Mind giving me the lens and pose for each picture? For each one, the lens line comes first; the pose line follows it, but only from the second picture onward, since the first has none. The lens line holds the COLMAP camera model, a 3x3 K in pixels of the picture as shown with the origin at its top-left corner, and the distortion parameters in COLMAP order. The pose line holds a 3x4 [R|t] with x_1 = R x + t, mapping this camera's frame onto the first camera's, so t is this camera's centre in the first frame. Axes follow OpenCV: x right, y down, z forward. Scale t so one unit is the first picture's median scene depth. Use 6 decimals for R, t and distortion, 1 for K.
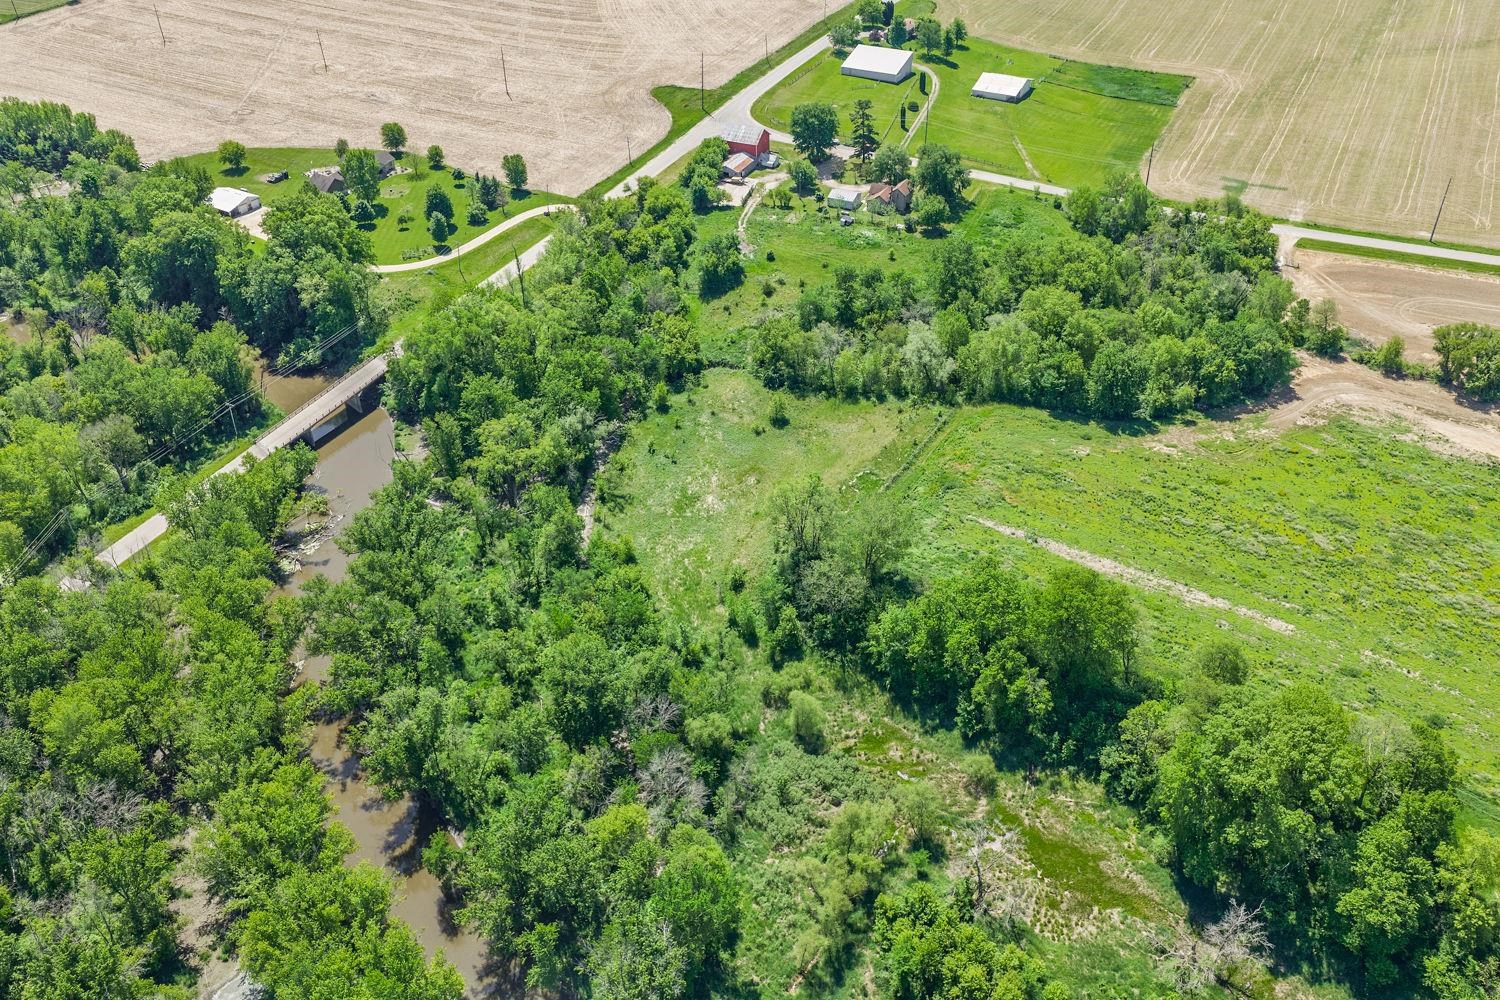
lens RADIAL K [[1213.6, 0, 750.0], [0, 1213.6, 500.0], [0, 0, 1]] dist [0.034381, -0.003313]
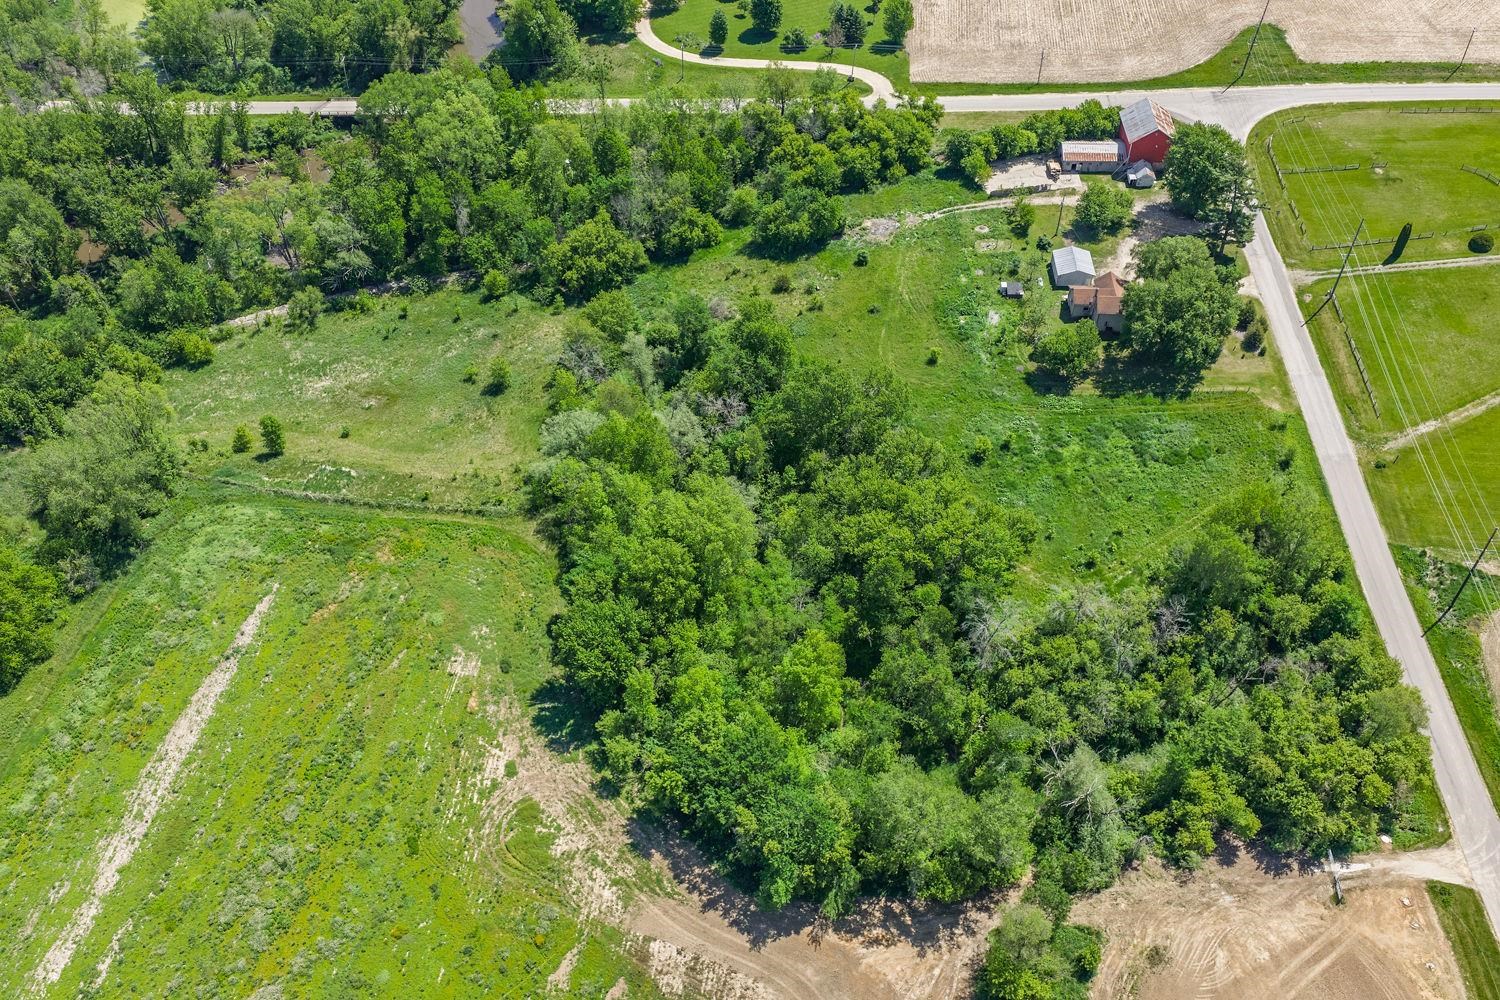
lens RADIAL K [[1213.6, 0, 750.0], [0, 1213.6, 500.0], [0, 0, 1]] dist [0.034381, -0.003313]
pose [[0.401852, 0.673929, -0.619947, 0.688836], [-0.536090, 0.722012, 0.437386, -0.487126], [0.742376, 0.156583, 0.651429, 0.649002]]
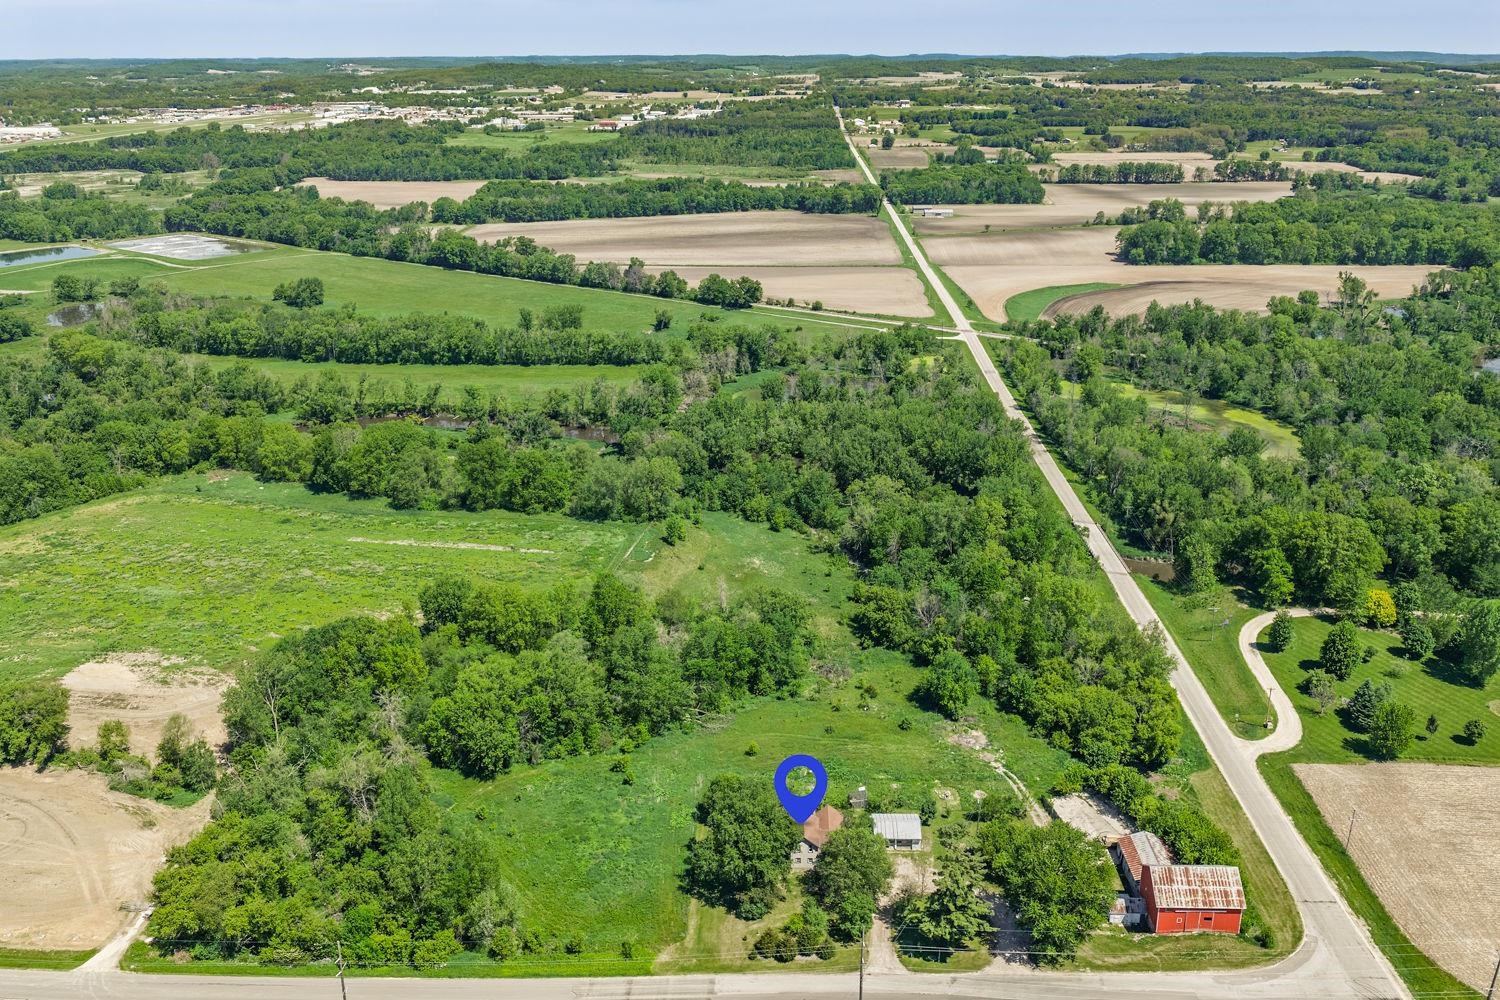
lens RADIAL K [[1213.6, 0, 750.0], [0, 1213.6, 500.0], [0, 0, 1]] dist [0.034381, -0.003313]
pose [[-0.911990, 0.158021, -0.378555, 0.462137], [-0.225296, 0.578239, 0.784144, -1.070272], [0.342806, 0.800418, -0.491747, 1.571168]]
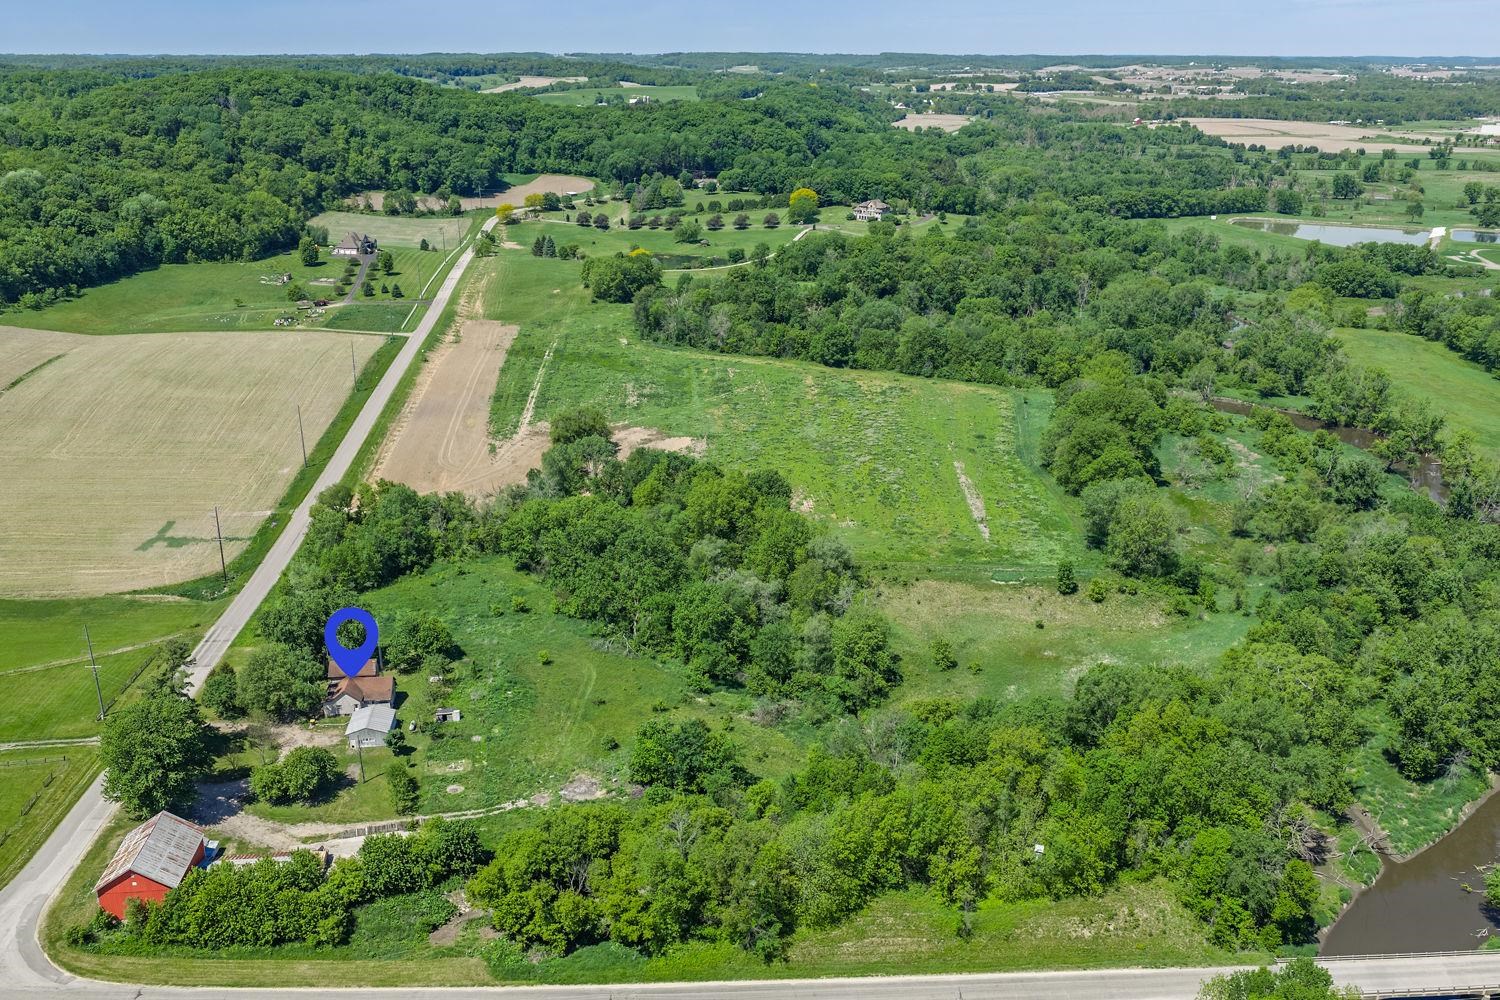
lens RADIAL K [[1213.6, 0, 750.0], [0, 1213.6, 500.0], [0, 0, 1]] dist [0.034381, -0.003313]
pose [[-0.542611, -0.279359, 0.792169, -0.616980], [0.495058, 0.655523, 0.570270, -0.775334], [-0.678595, 0.701604, -0.217395, 1.287622]]
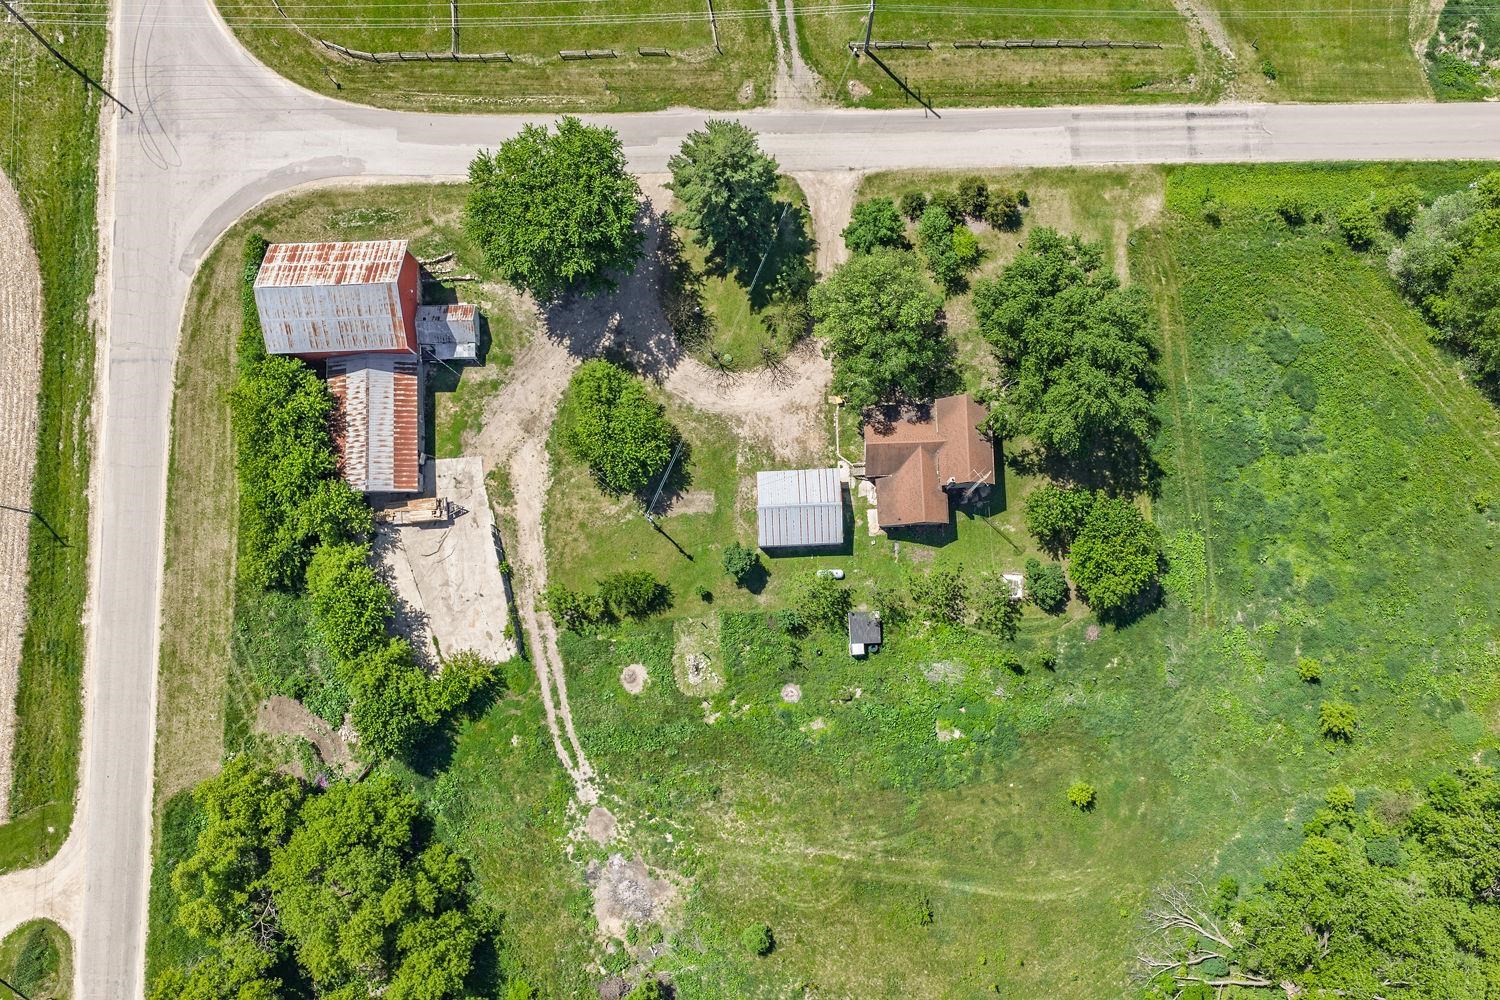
lens RADIAL K [[1213.6, 0, 750.0], [0, 1213.6, 500.0], [0, 0, 1]] dist [0.034381, -0.003313]
pose [[0.882325, -0.466059, 0.065515, 0.065897], [0.272157, 0.618822, 0.736879, -0.682512], [-0.383971, -0.632336, 0.672843, 1.094530]]
